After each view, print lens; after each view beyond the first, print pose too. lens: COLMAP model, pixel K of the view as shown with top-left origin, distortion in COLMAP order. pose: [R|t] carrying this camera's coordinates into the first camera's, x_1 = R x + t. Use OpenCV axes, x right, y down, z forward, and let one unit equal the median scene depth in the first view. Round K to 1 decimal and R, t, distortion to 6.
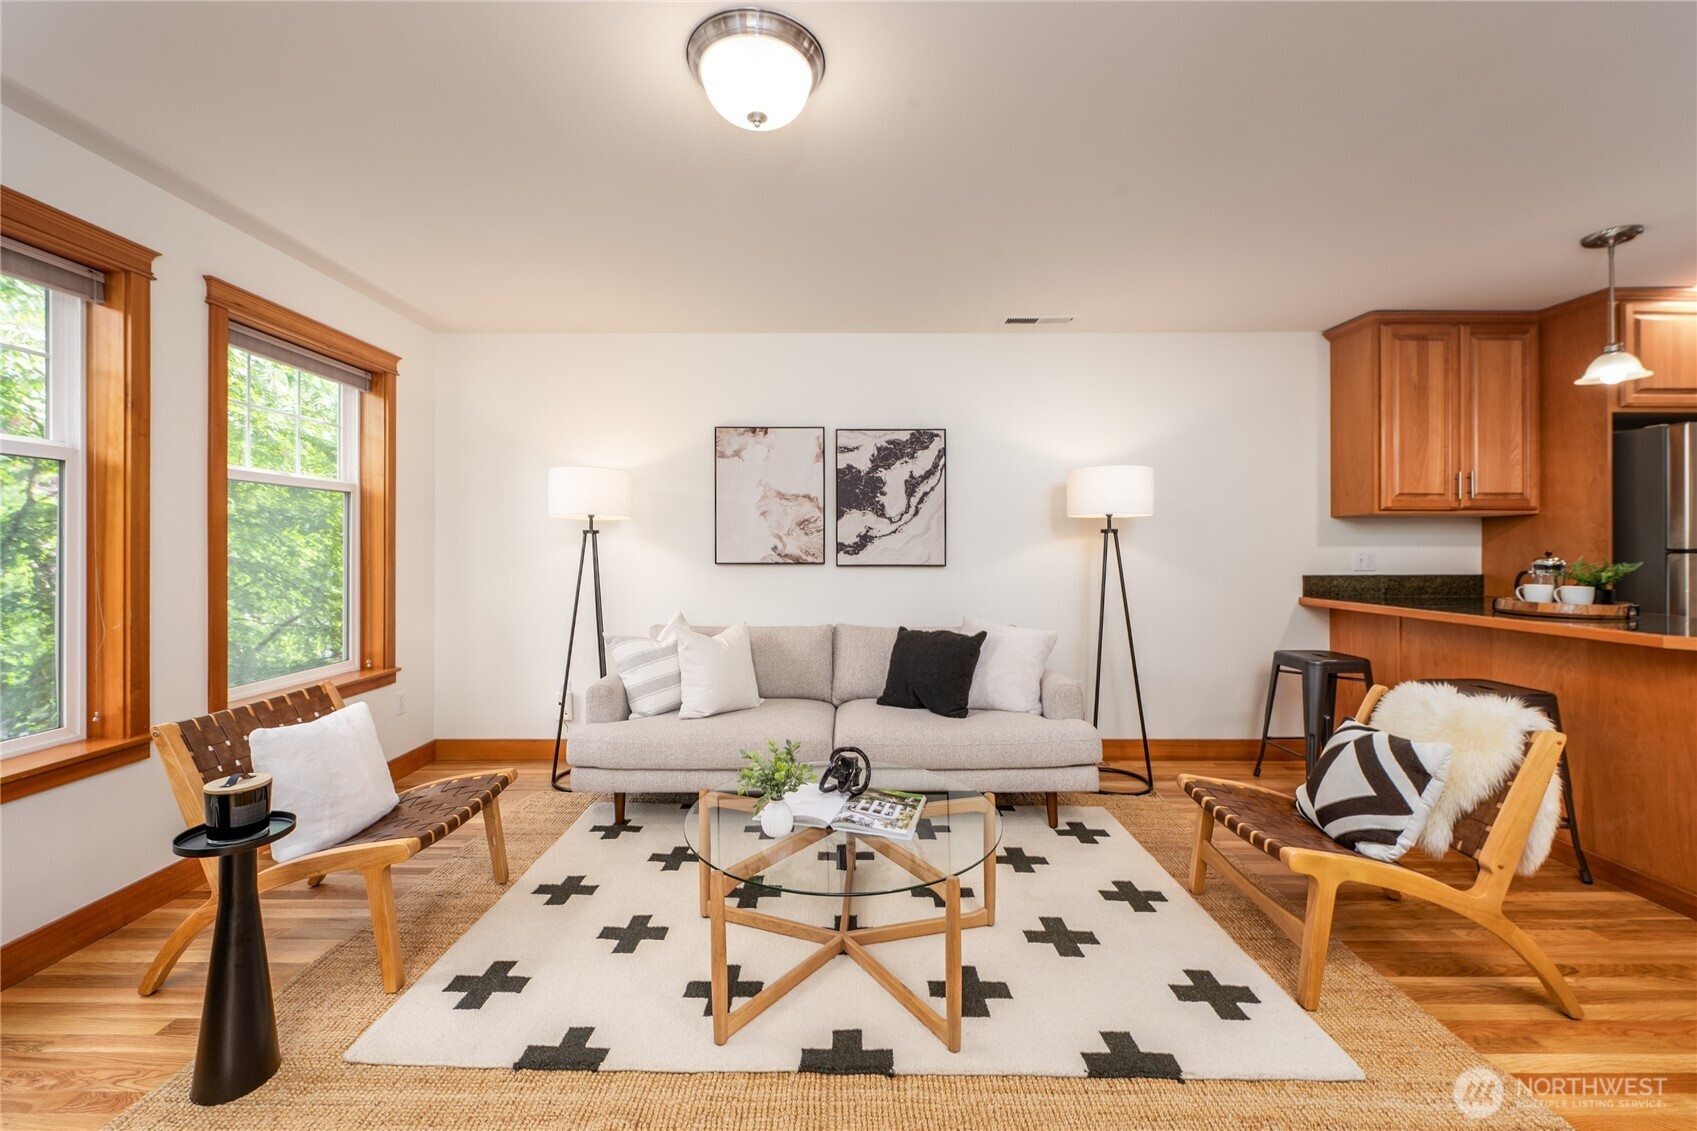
lens RADIAL K [[671.0, 0, 848.1], [0, 671.0, 543.5], [0, 0, 1]] dist [-0.003202, -0.000084]
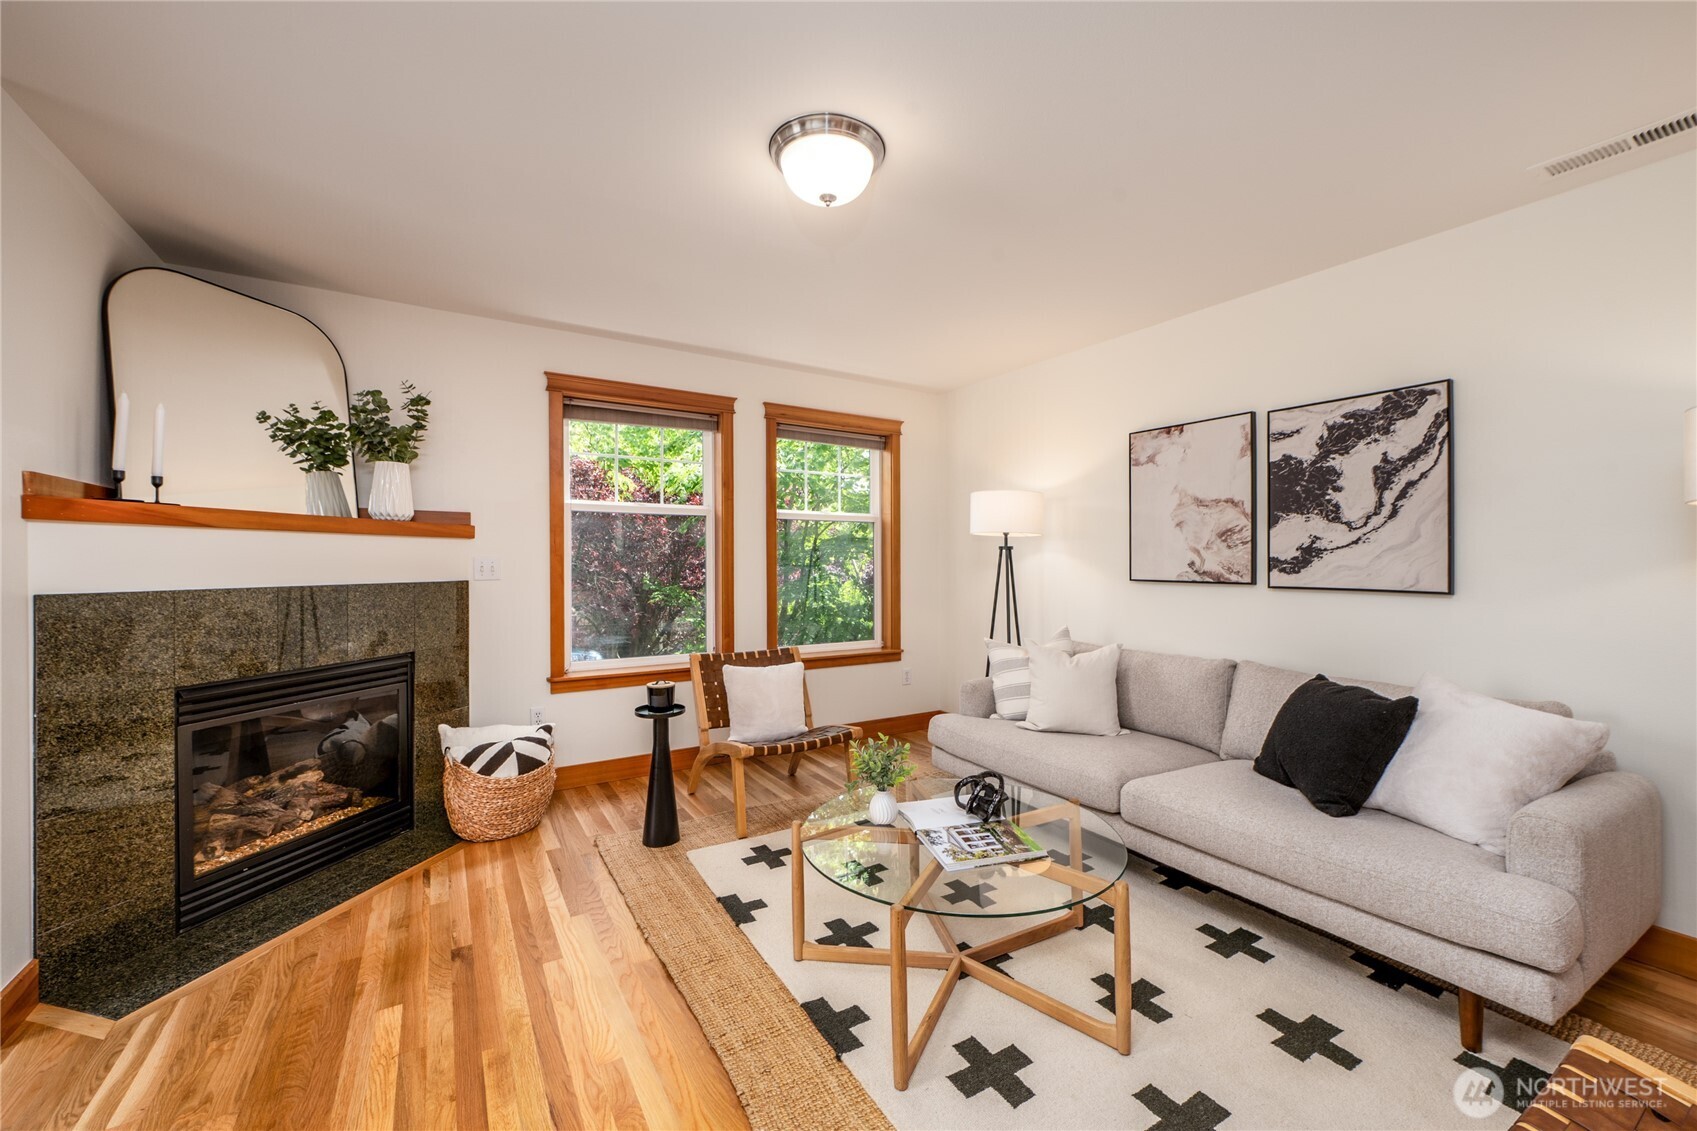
lens RADIAL K [[671.0, 0, 847.2], [0, 671.0, 554.6], [0, 0, 1]] dist [-0.003202, -0.000084]
pose [[0.519841, -0.004571, -0.854251, 0.392622], [-0.000161, 0.999985, -0.005449, -0.000319], [0.854263, 0.002970, 0.519832, 0.180902]]
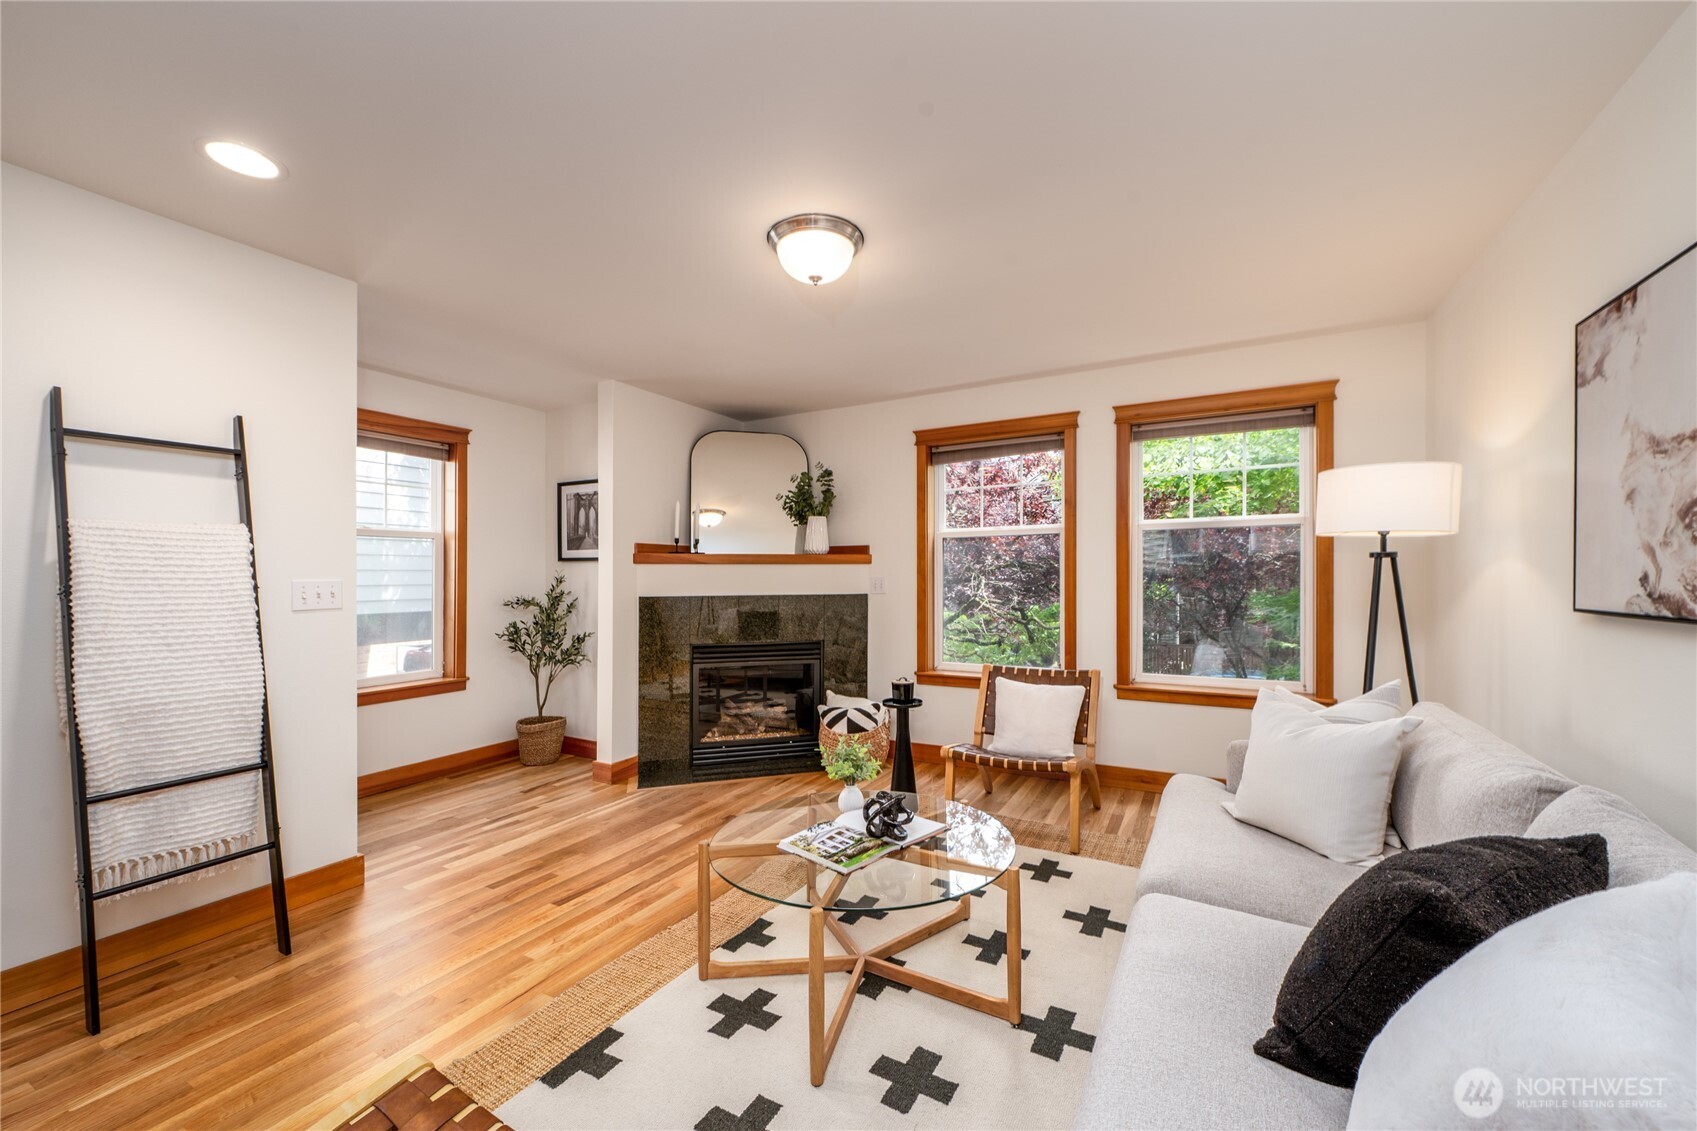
lens RADIAL K [[671.0, 0, 850.8], [0, 671.0, 575.6], [0, 0, 1]] dist [-0.003202, -0.000084]
pose [[-0.489254, 0.000887, -0.872141, 0.470894], [0.011538, 0.999919, -0.005455, 0.001598], [0.872065, -0.012732, -0.489224, 0.780392]]
